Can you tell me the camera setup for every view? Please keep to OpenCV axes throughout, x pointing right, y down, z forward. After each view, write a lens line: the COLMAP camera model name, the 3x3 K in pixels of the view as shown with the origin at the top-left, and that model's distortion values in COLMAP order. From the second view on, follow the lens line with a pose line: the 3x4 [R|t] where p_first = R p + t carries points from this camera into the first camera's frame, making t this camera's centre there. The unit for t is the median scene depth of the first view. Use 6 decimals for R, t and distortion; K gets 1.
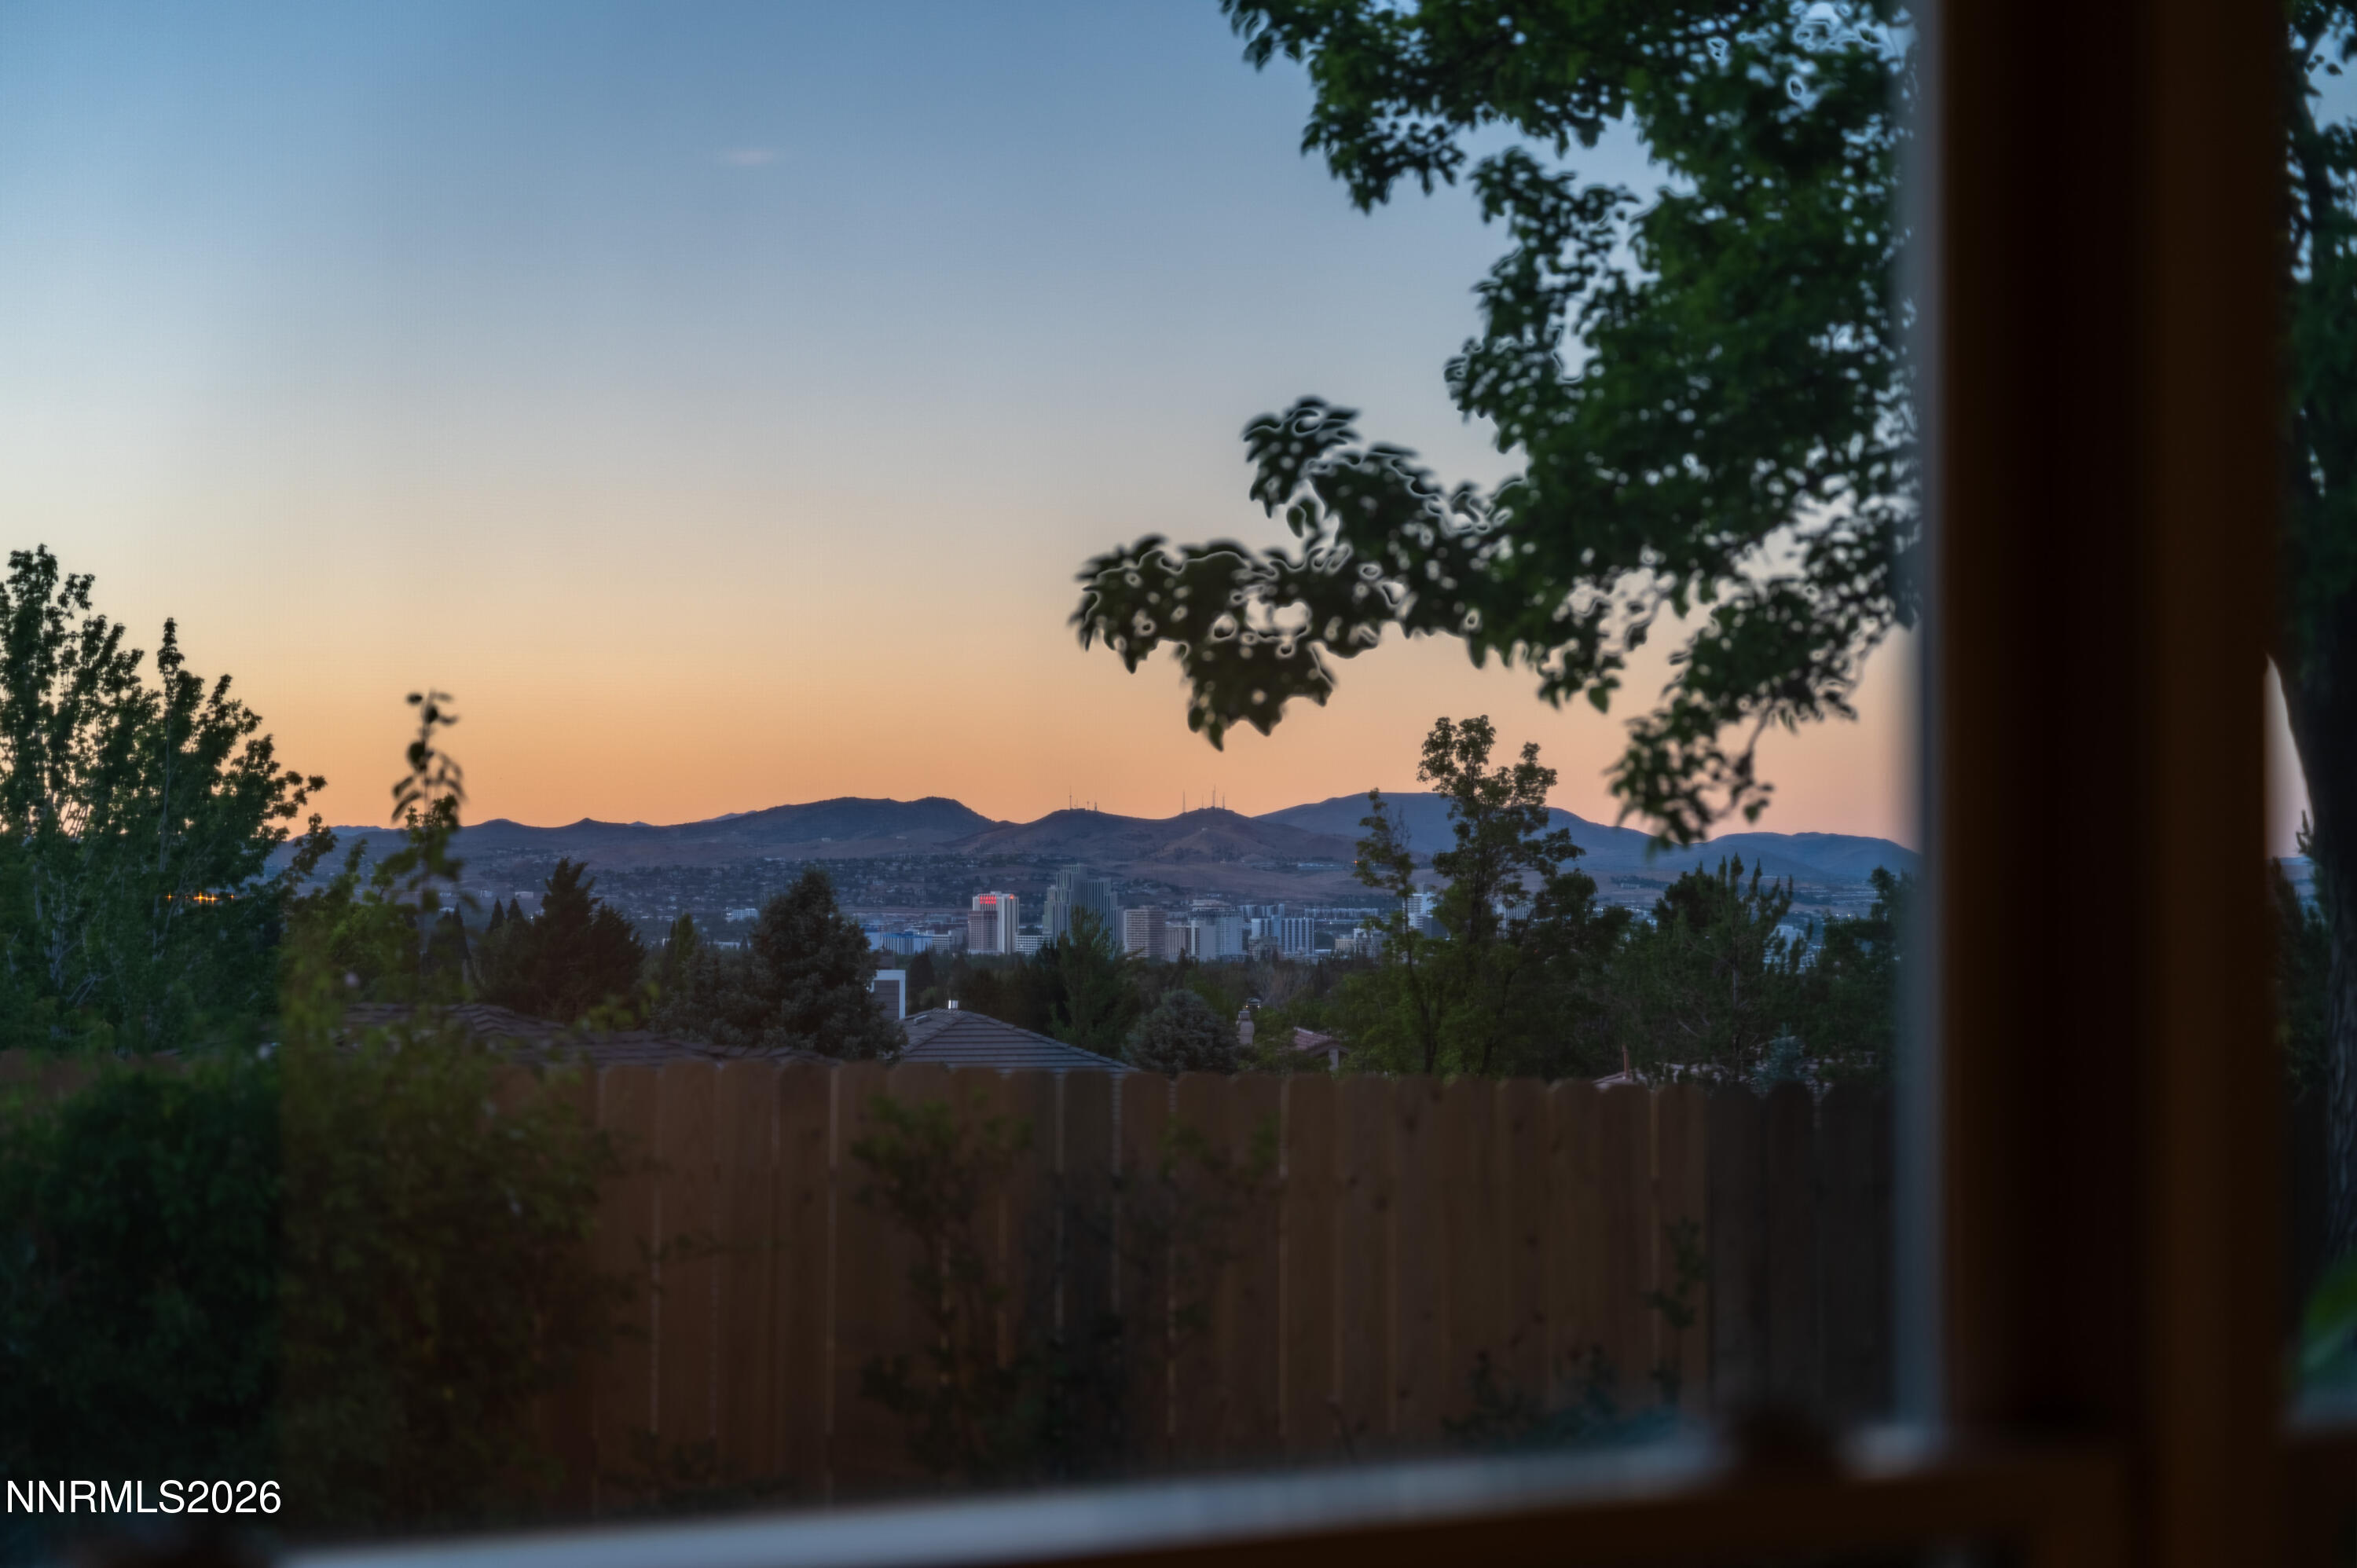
lens RADIAL K [[4572.4, 0, 1186.3], [0, 4572.4, 776.5], [0, 0, 1]] dist [0.025694, 0.000000]
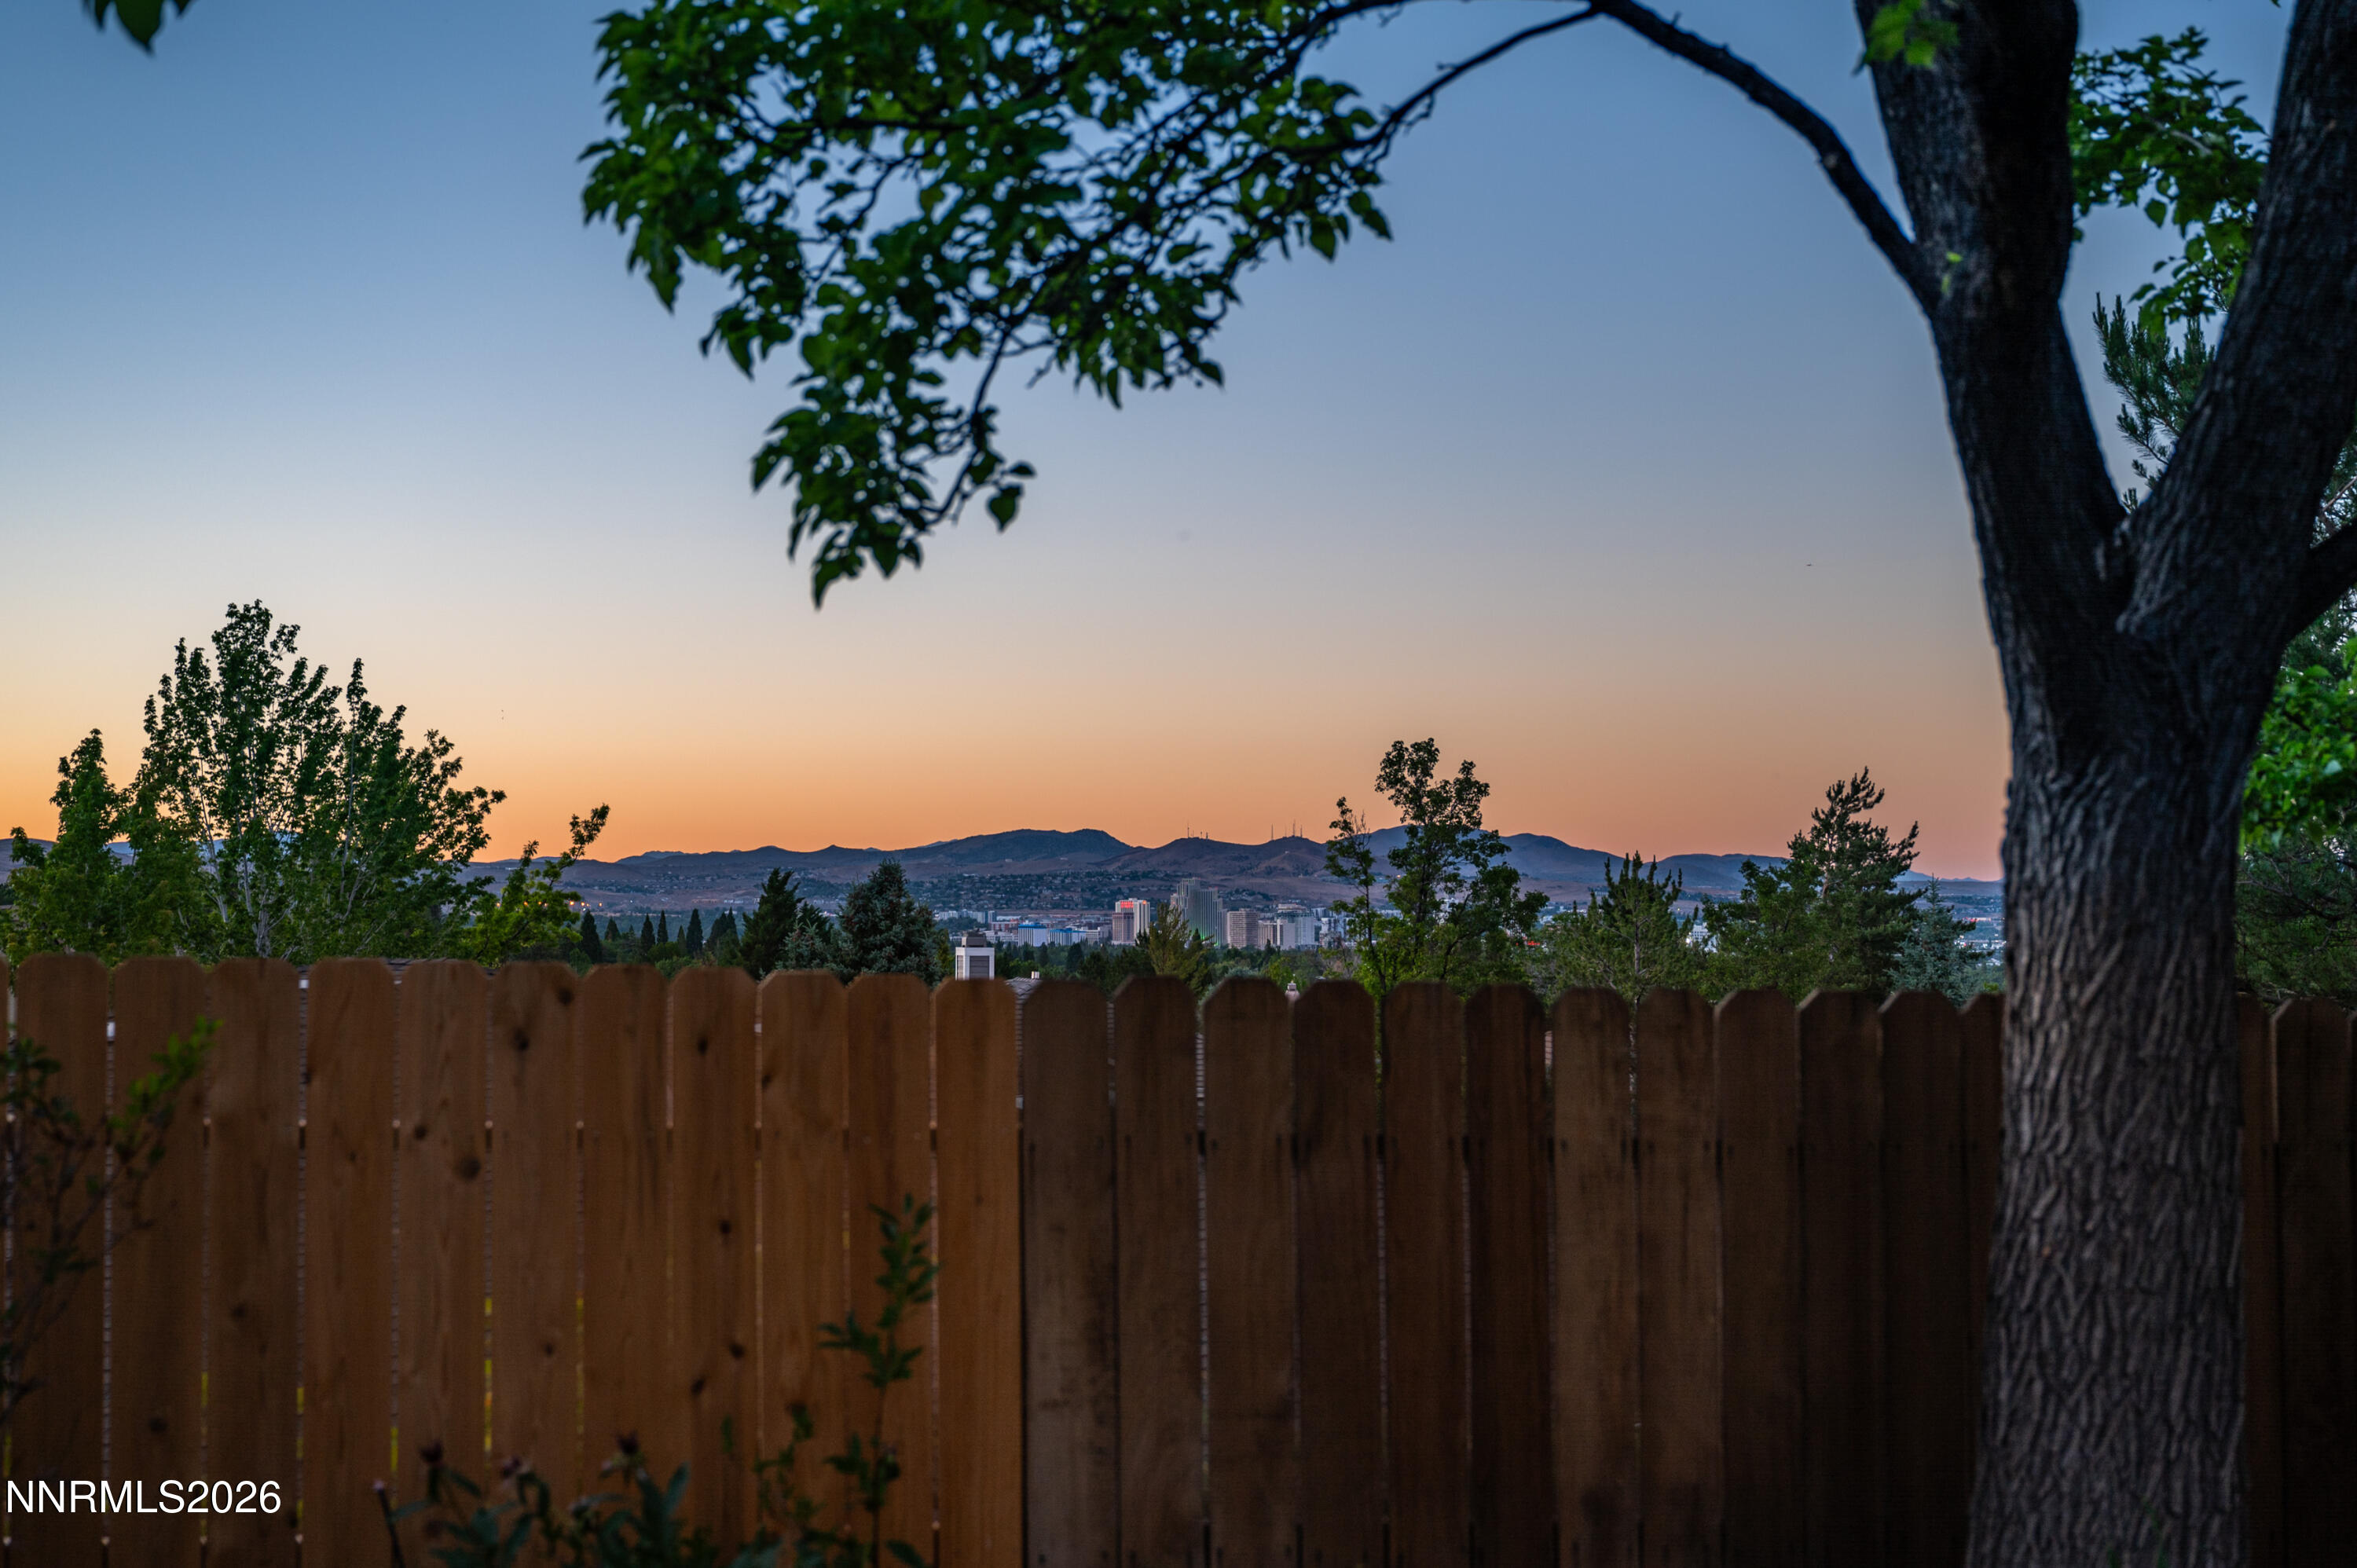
lens RADIAL K [[3311.5, 0, 1177.8], [0, 3311.5, 780.4], [0, 0, 1]] dist [0.017601, 0.000000]
pose [[0.999400, -0.003124, -0.034489, 0.027744], [0.002725, 0.999929, -0.011622, 0.008233], [0.034523, 0.011521, 0.999337, 0.098750]]
